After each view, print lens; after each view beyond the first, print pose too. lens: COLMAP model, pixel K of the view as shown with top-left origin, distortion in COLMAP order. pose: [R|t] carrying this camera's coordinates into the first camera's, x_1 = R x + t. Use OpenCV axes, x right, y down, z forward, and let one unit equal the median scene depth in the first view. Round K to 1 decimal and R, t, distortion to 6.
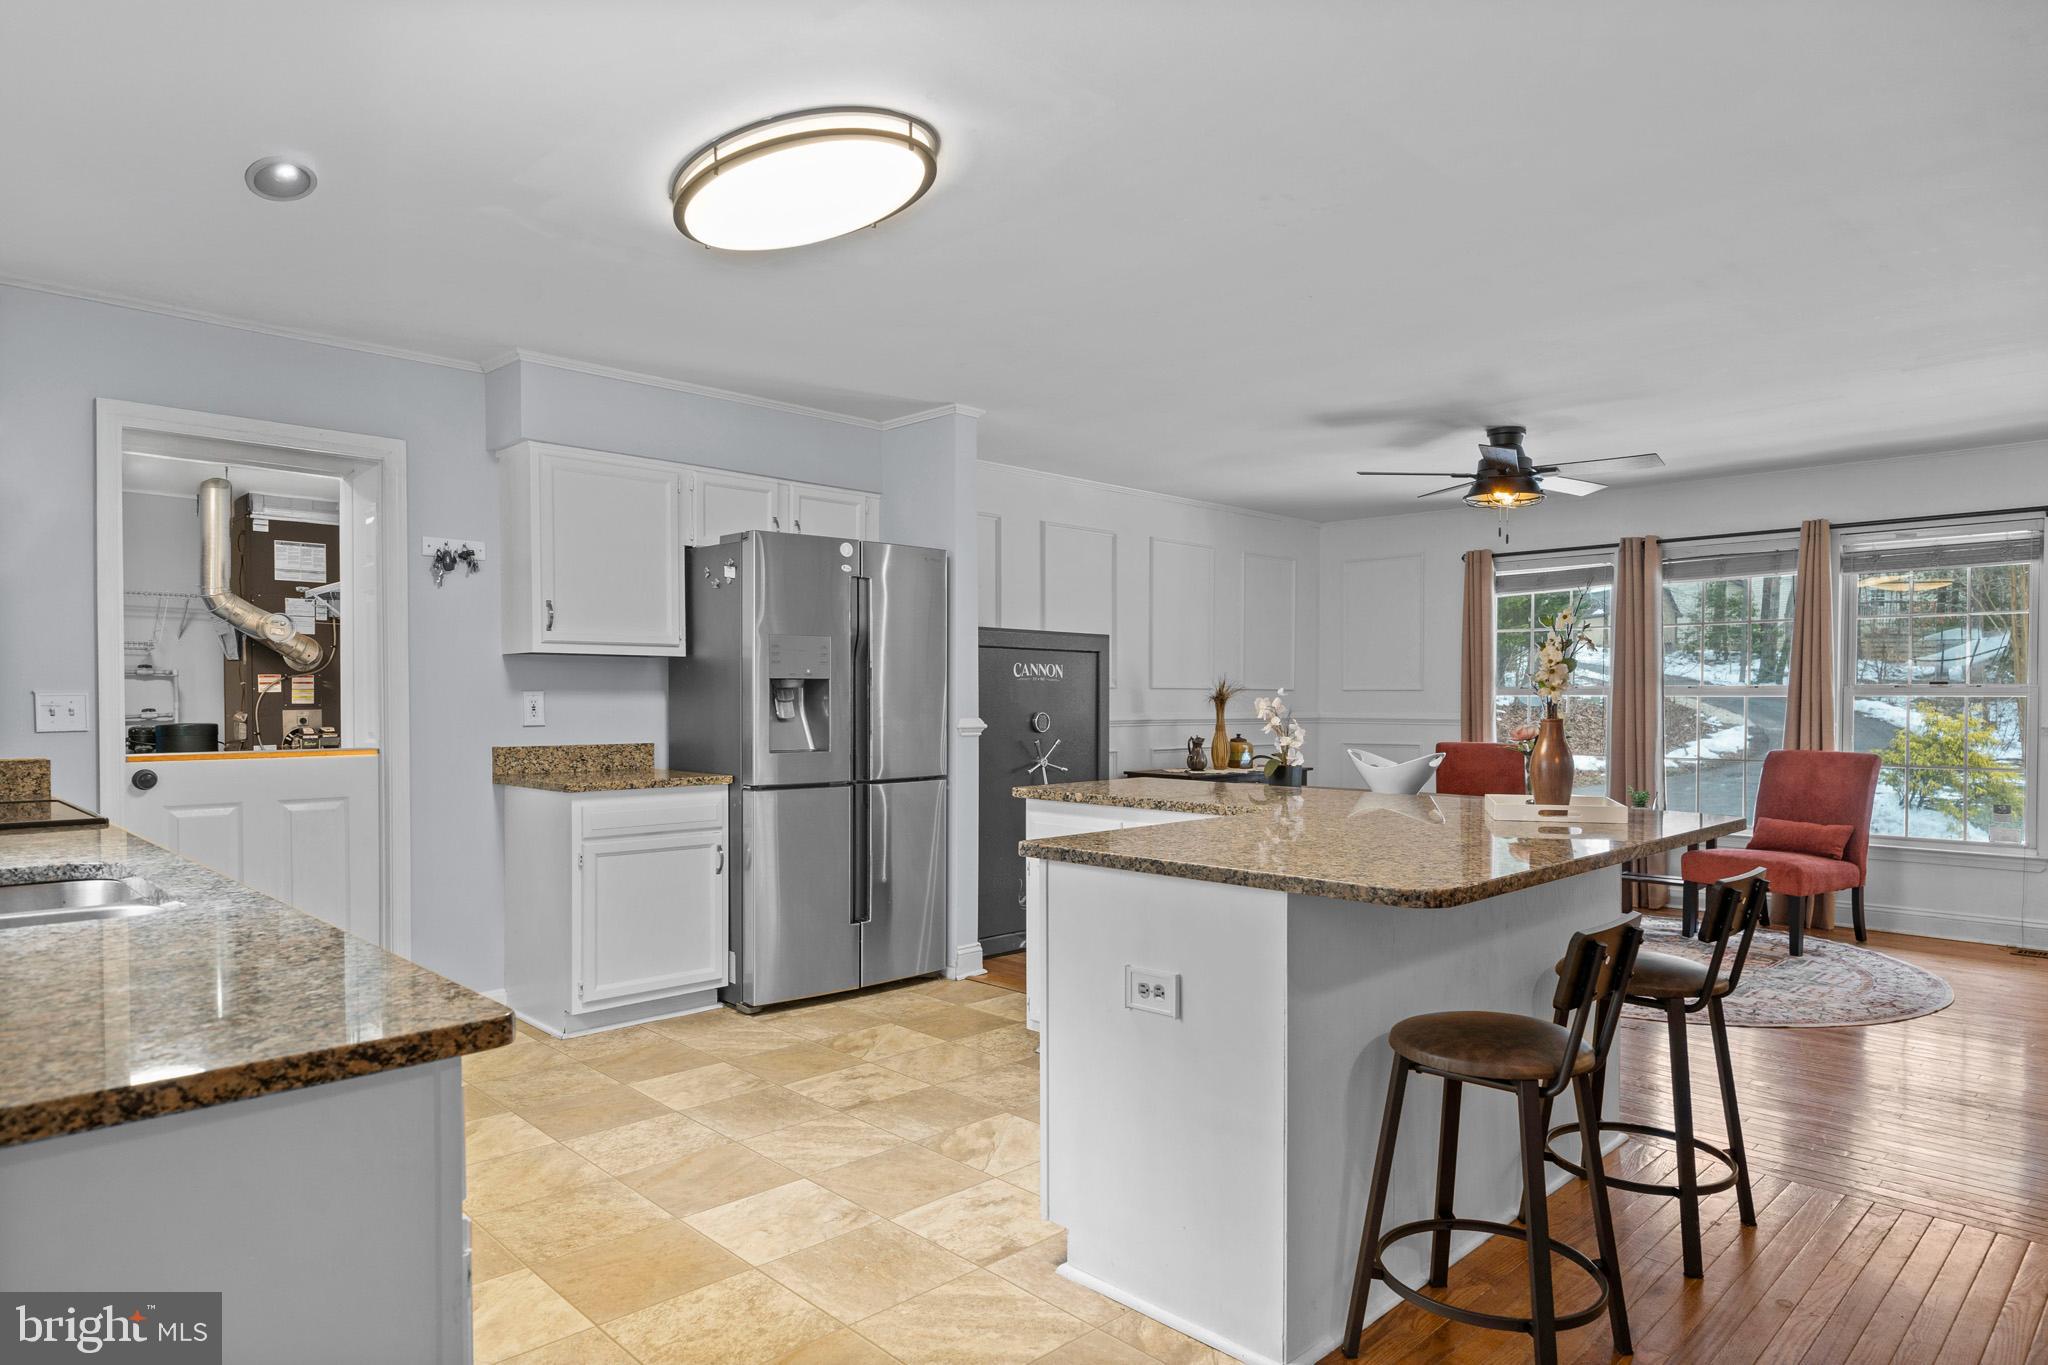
lens RADIAL K [[1204.7, 0, 1049.7], [0, 1204.7, 711.9], [0, 0, 1]] dist [0.001041, -0.000521]
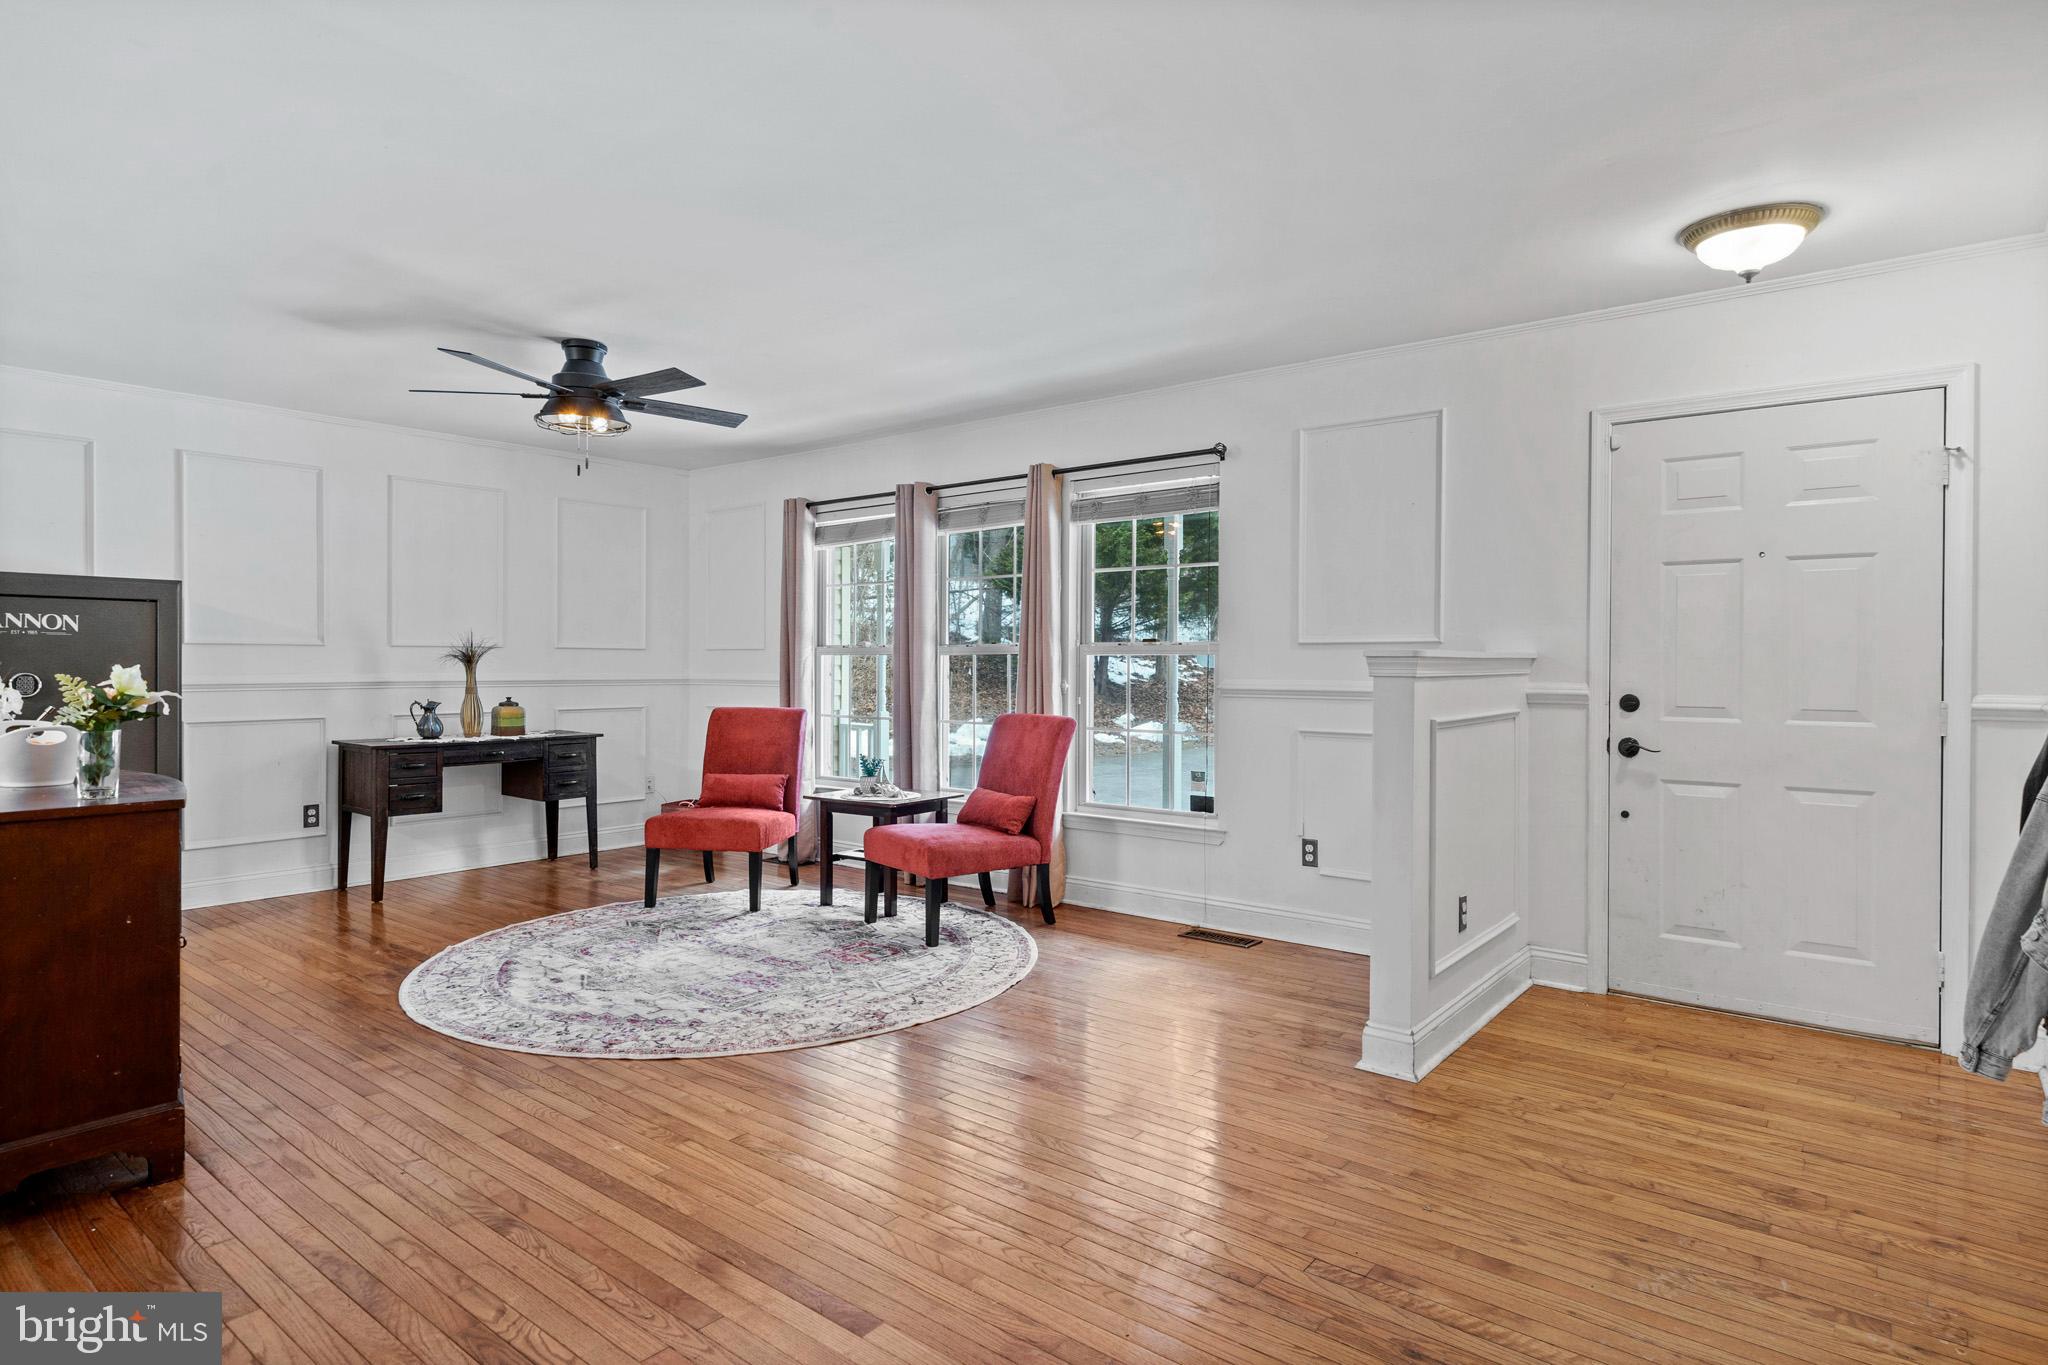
lens RADIAL K [[1107.0, 0, 1026.3], [0, 1107.0, 663.7], [0, 0, 1]] dist [0.000414, -0.001014]
pose [[0.993479, 0.000167, 0.114015, 0.643476], [0.000826, 0.999962, -0.008658, 0.001358], [-0.114012, 0.008695, 0.993441, 0.192219]]
